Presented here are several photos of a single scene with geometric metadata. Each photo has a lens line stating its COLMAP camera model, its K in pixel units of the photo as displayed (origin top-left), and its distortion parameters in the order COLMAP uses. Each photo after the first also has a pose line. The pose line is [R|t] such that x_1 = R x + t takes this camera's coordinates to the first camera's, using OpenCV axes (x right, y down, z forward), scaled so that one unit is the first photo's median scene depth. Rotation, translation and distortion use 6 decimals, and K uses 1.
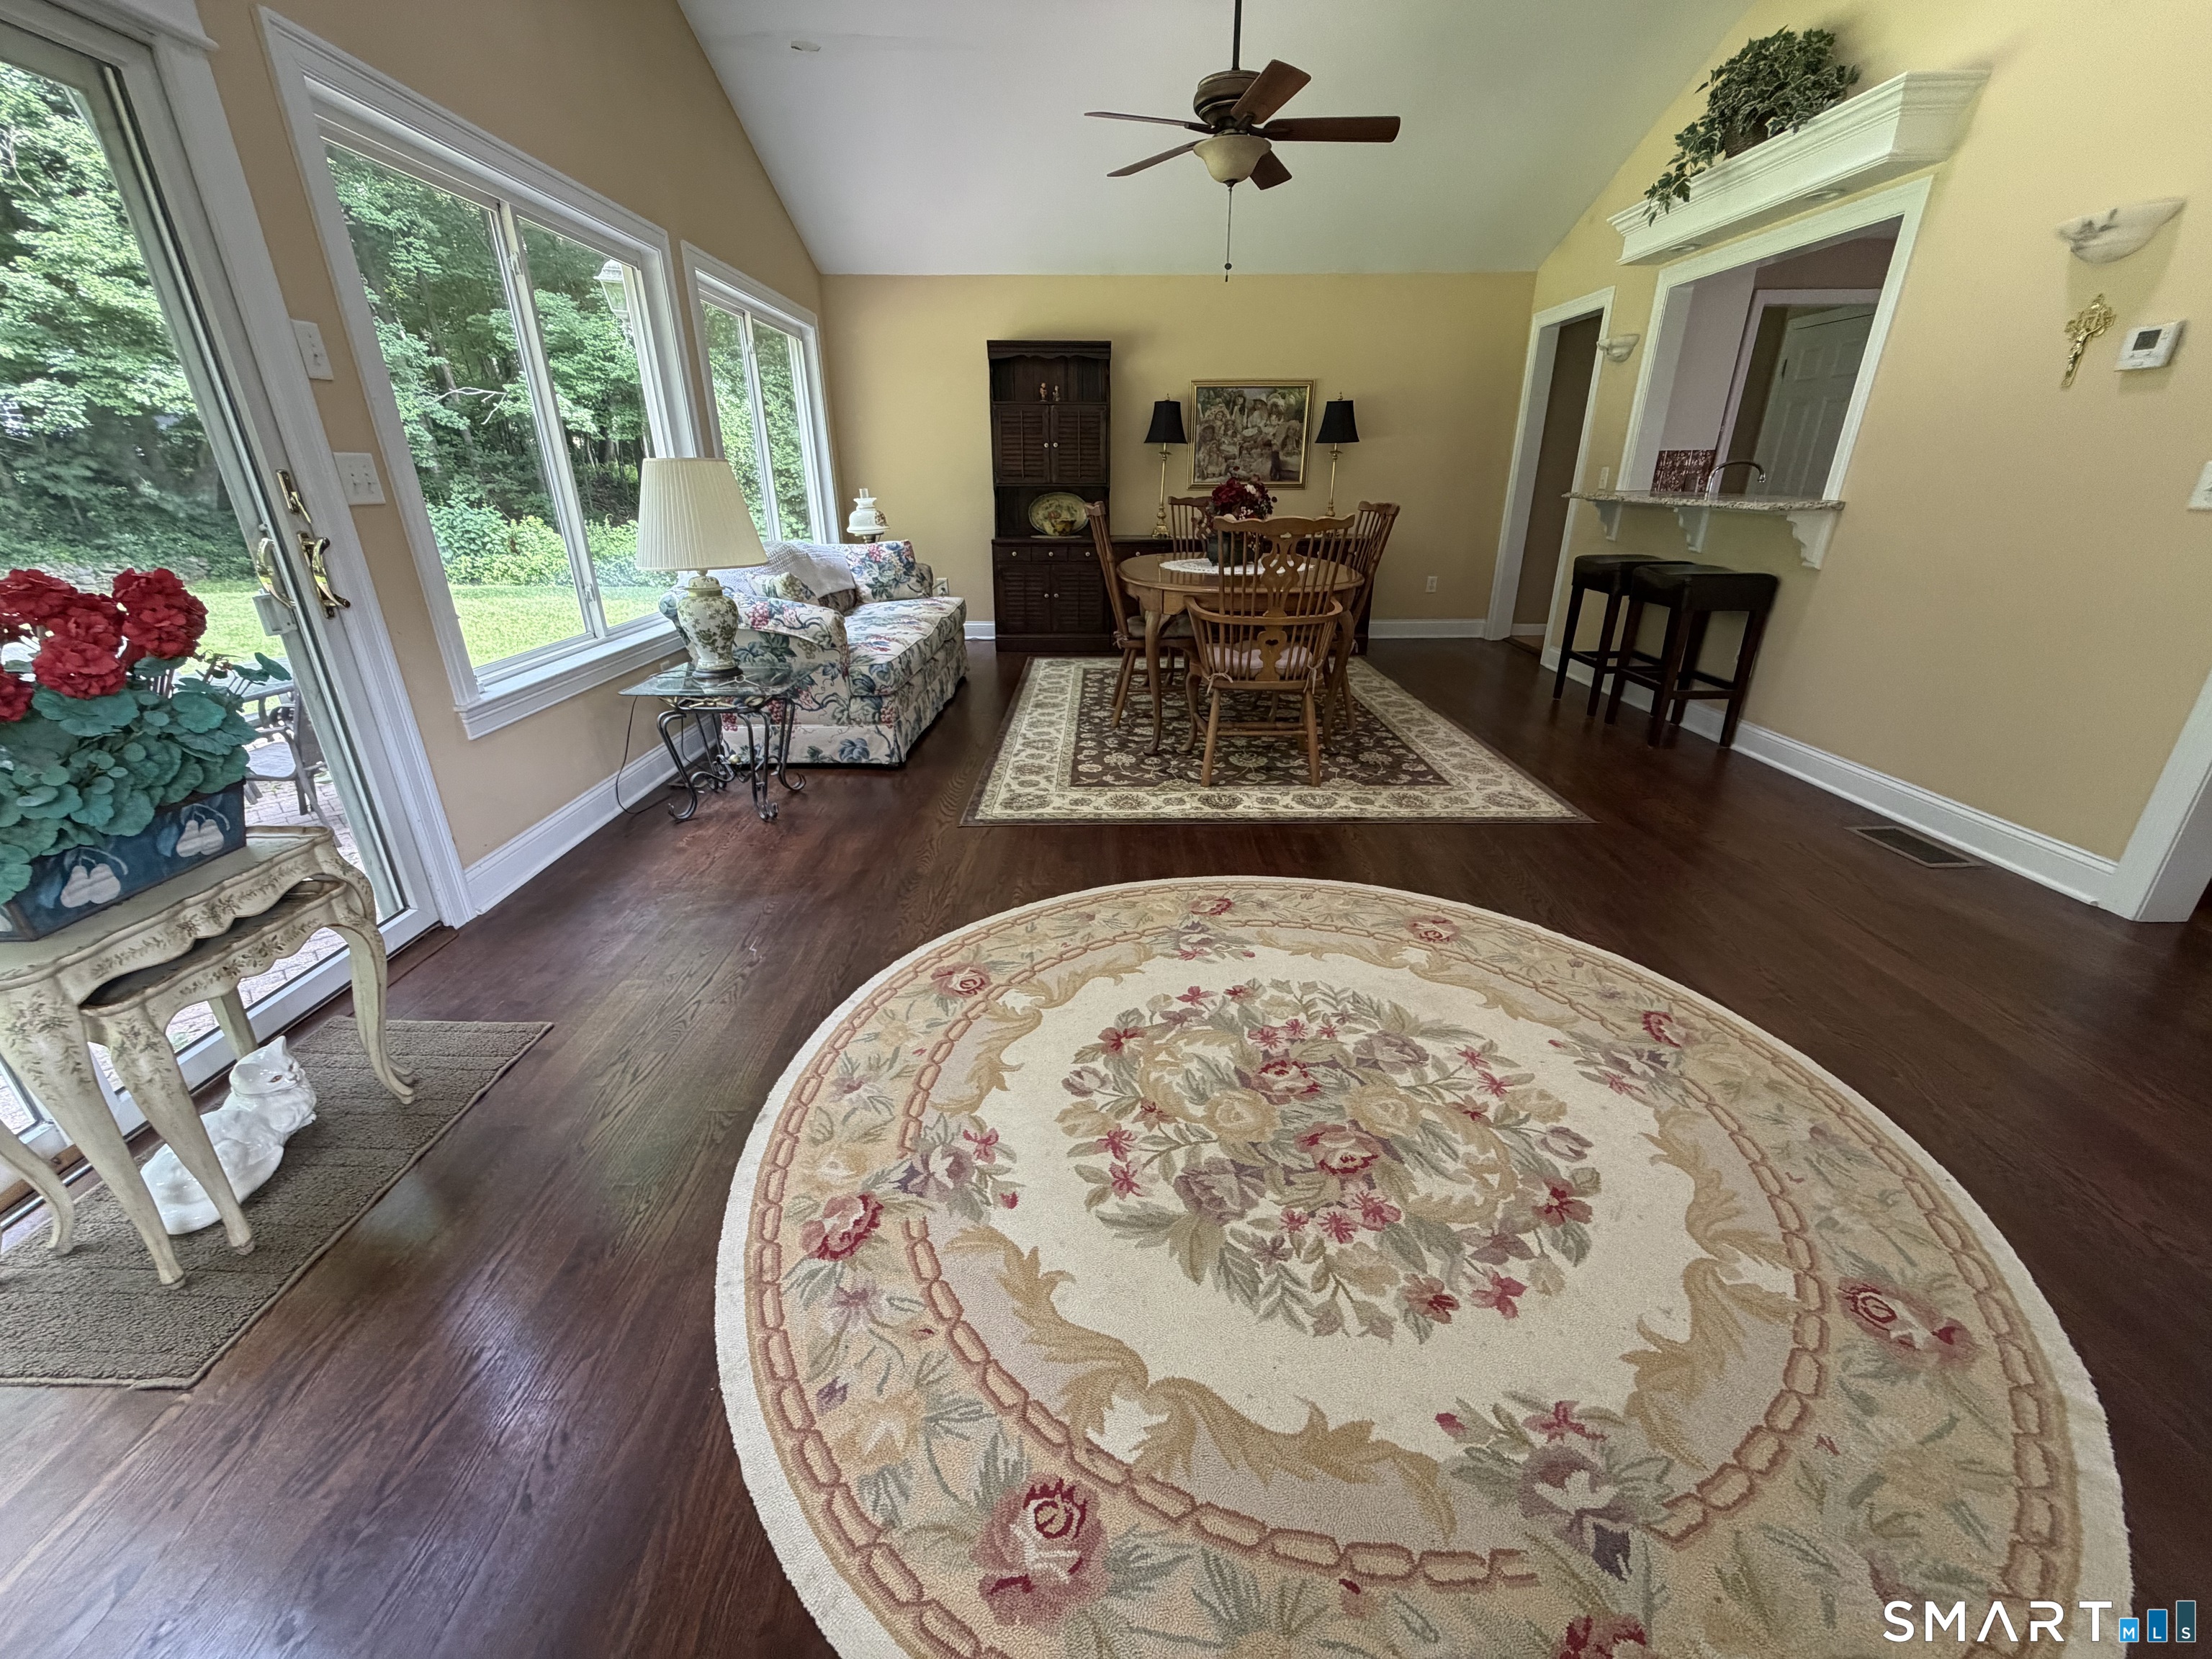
lens RADIAL K [[880.0, 0, 1102.1], [0, 880.0, 830.9], [0, 0, 1]] dist [-0.000985, 0.000928]
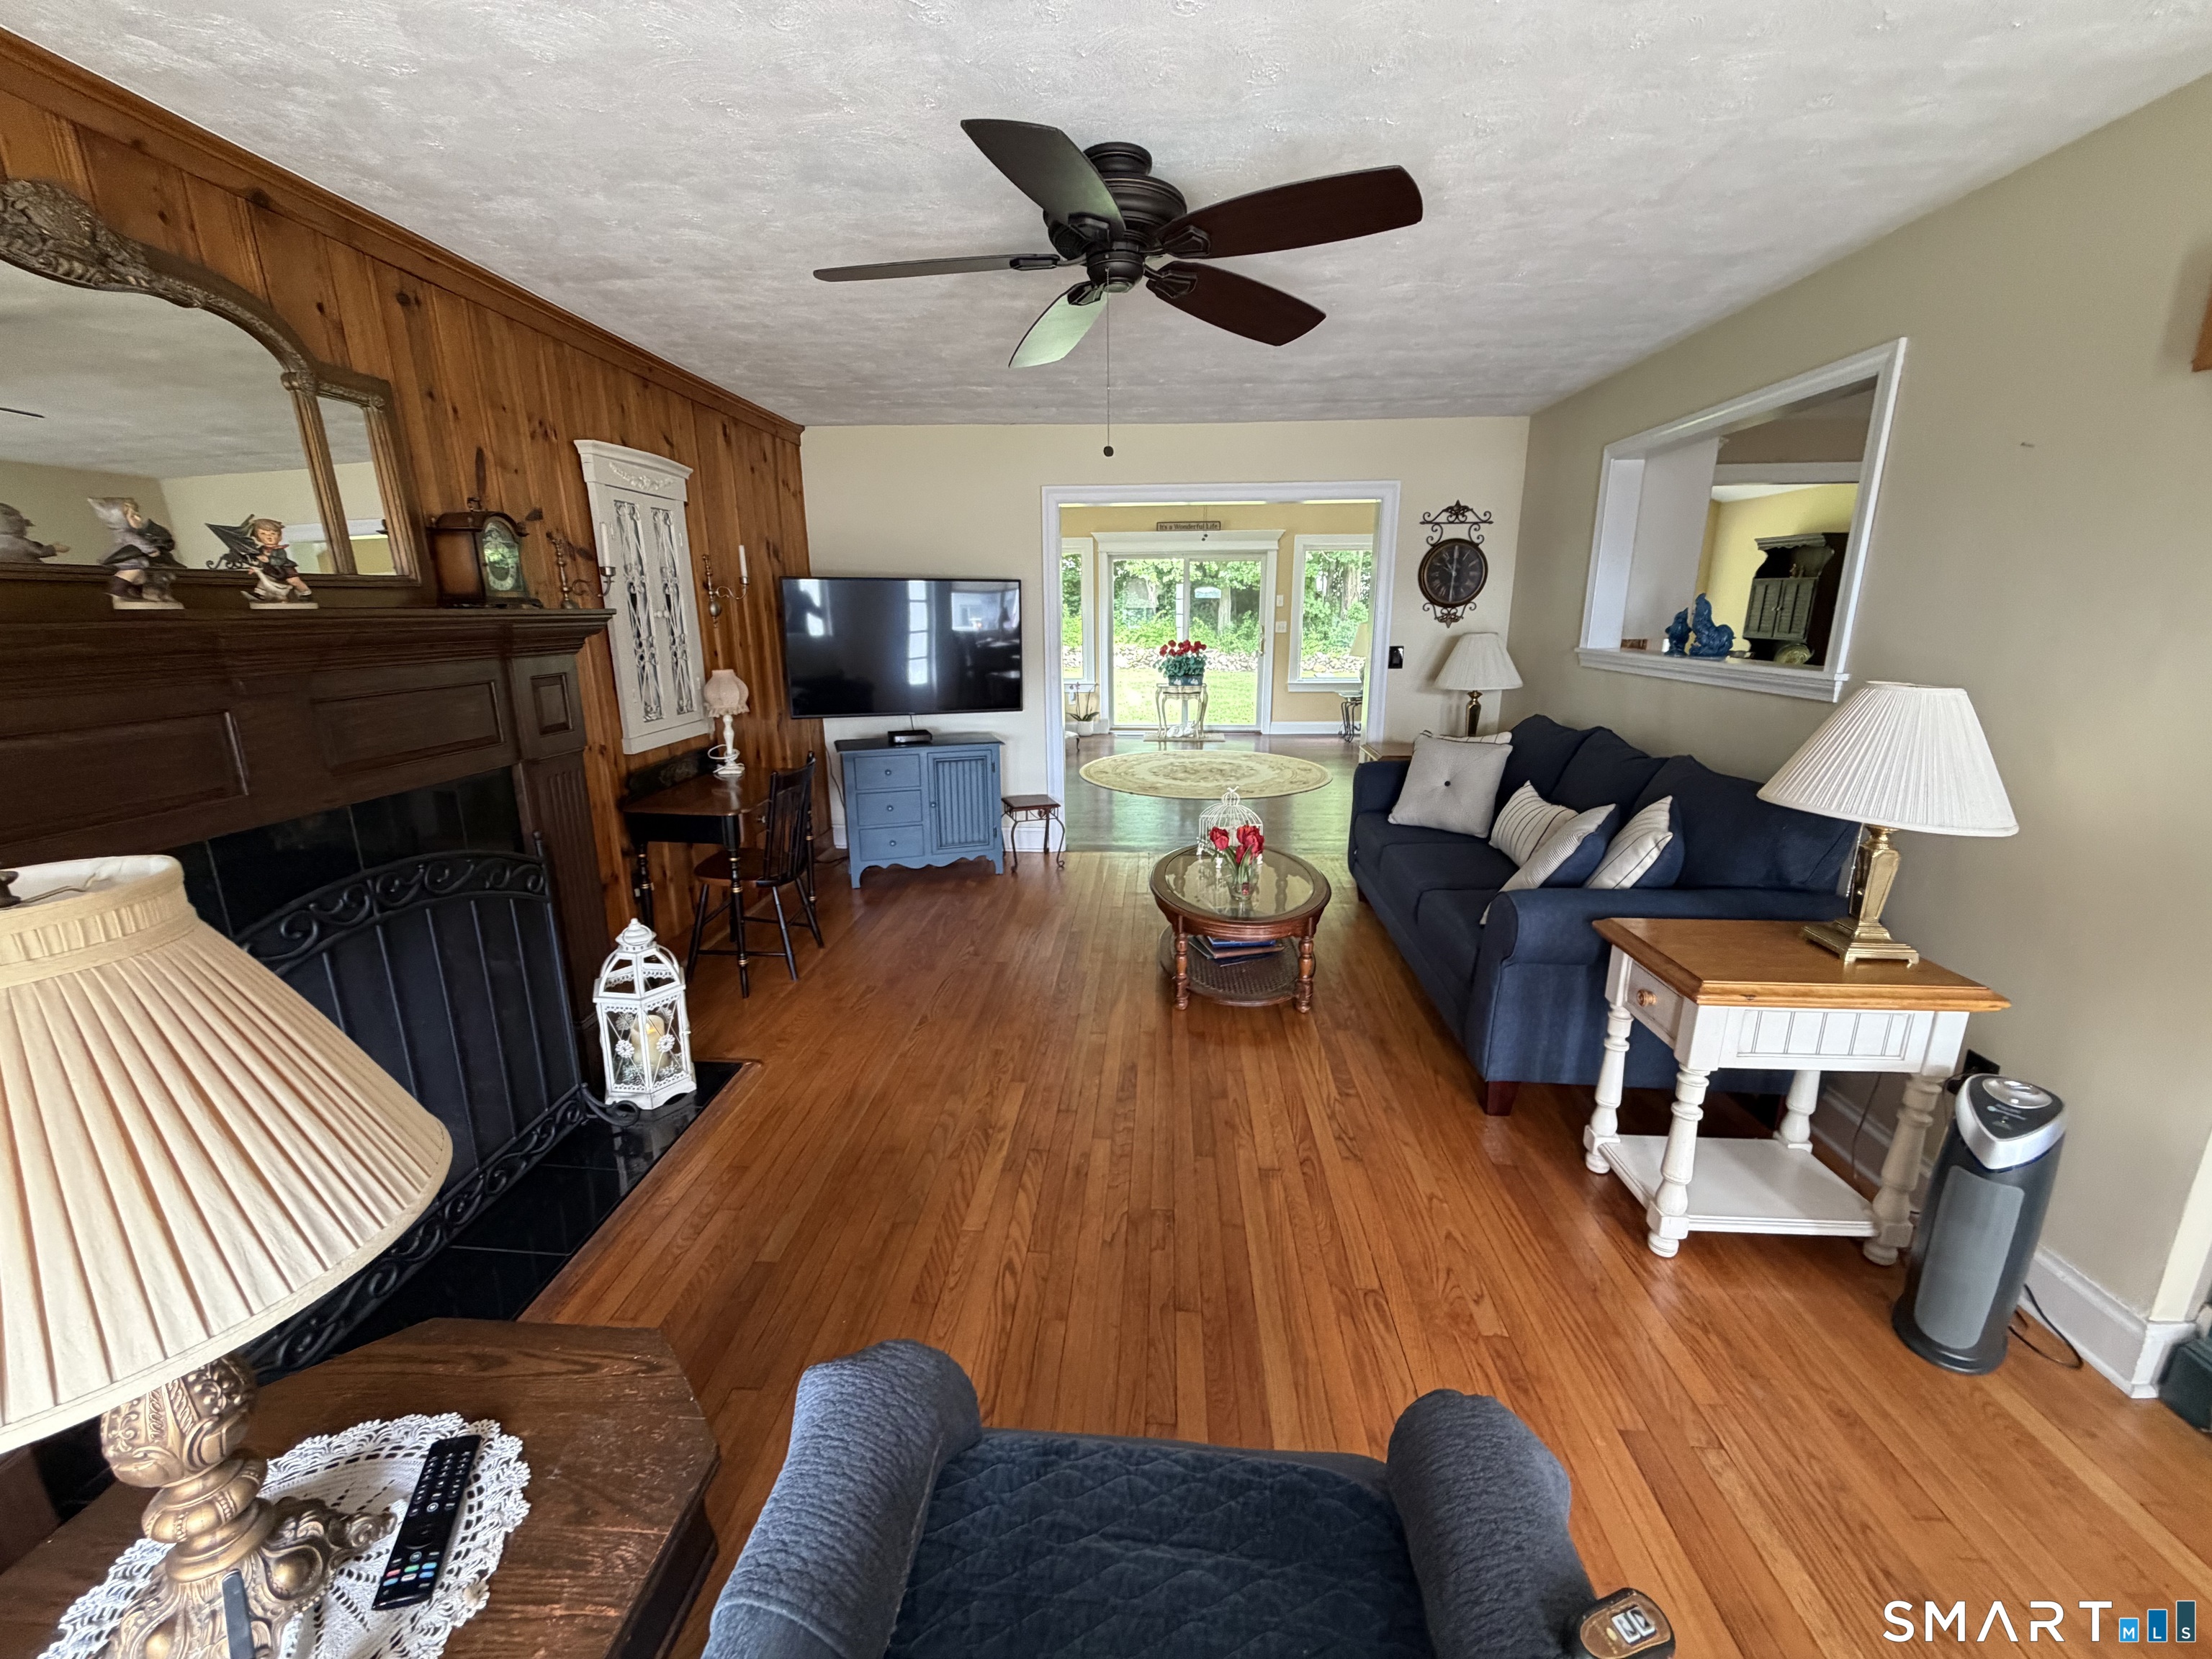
lens RADIAL K [[880.0, 0, 1095.2], [0, 880.0, 837.2], [0, 0, 1]] dist [-0.000985, 0.000928]
pose [[-0.073898, 0.262506, -0.962096, 2.338365], [-0.369452, 0.888884, 0.270908, -0.193599], [0.926307, 0.375468, 0.031297, 0.240396]]
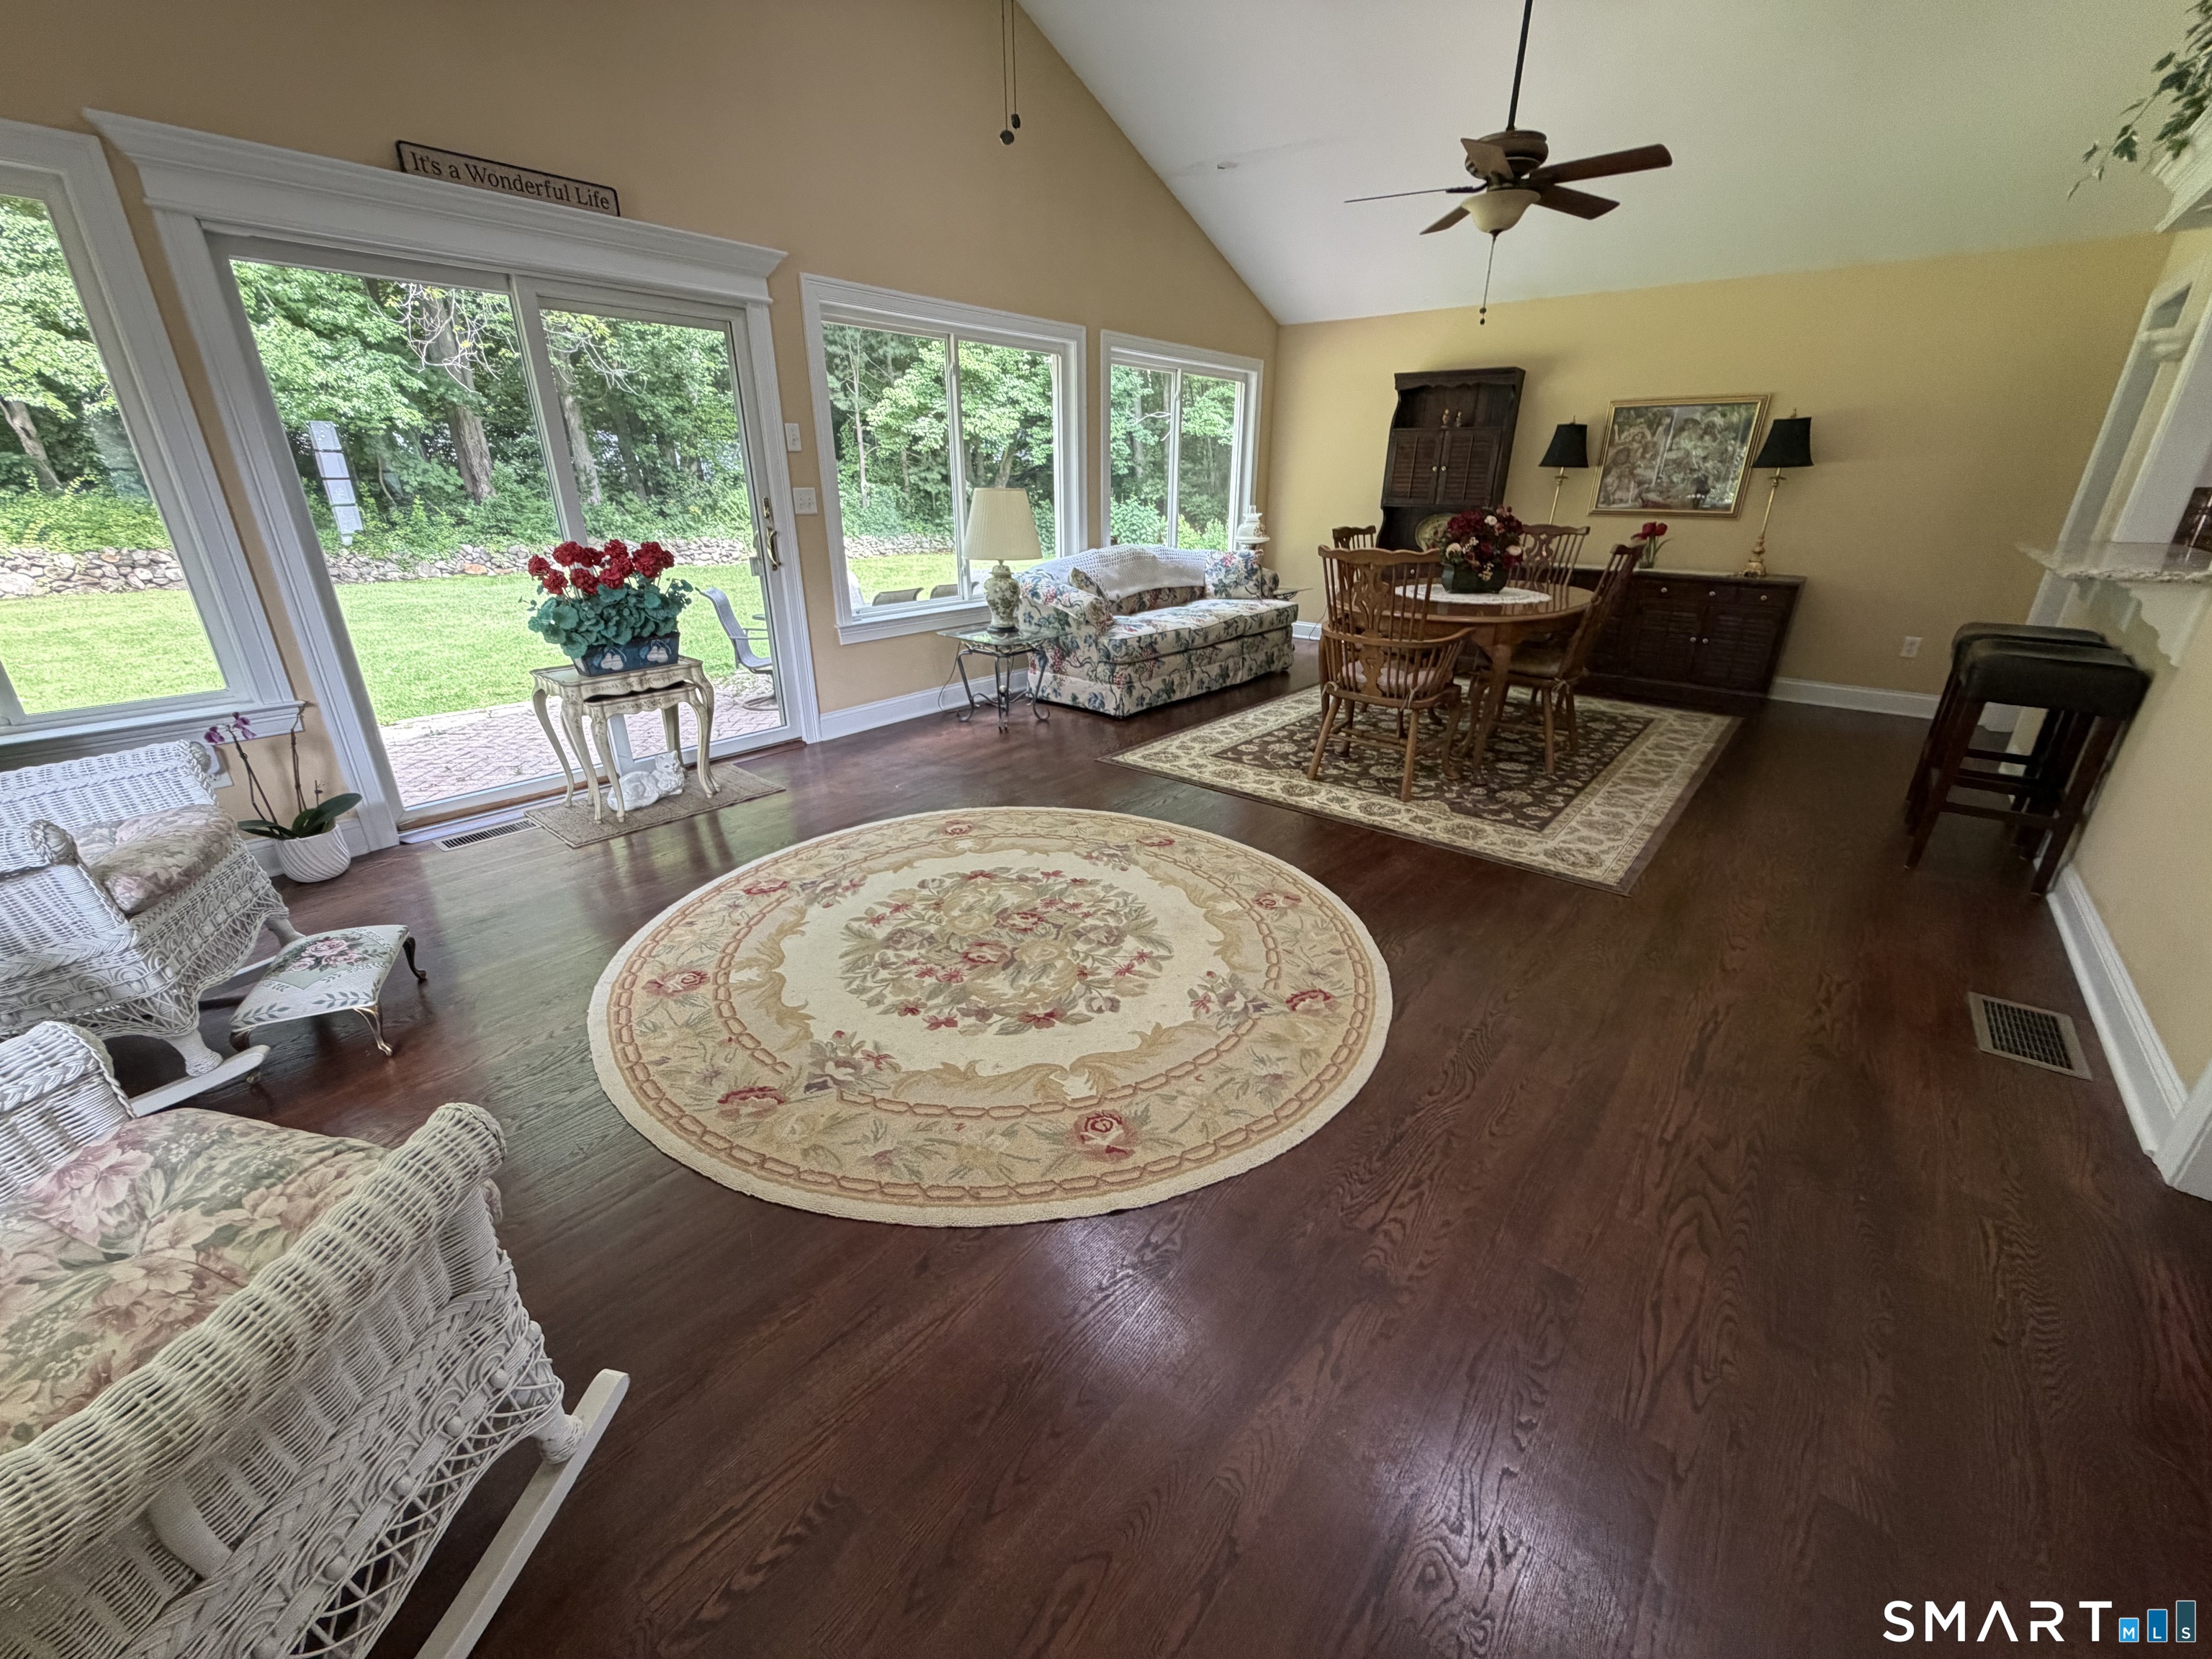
lens RADIAL K [[880.0, 0, 1100.8], [0, 880.0, 830.7], [0, 0, 1]] dist [-0.000985, 0.000928]
pose [[0.766853, 0.248294, -0.591850, 0.610732], [-0.250799, 0.964747, 0.079774, -0.009654], [0.590793, 0.087260, 0.802091, -0.067944]]
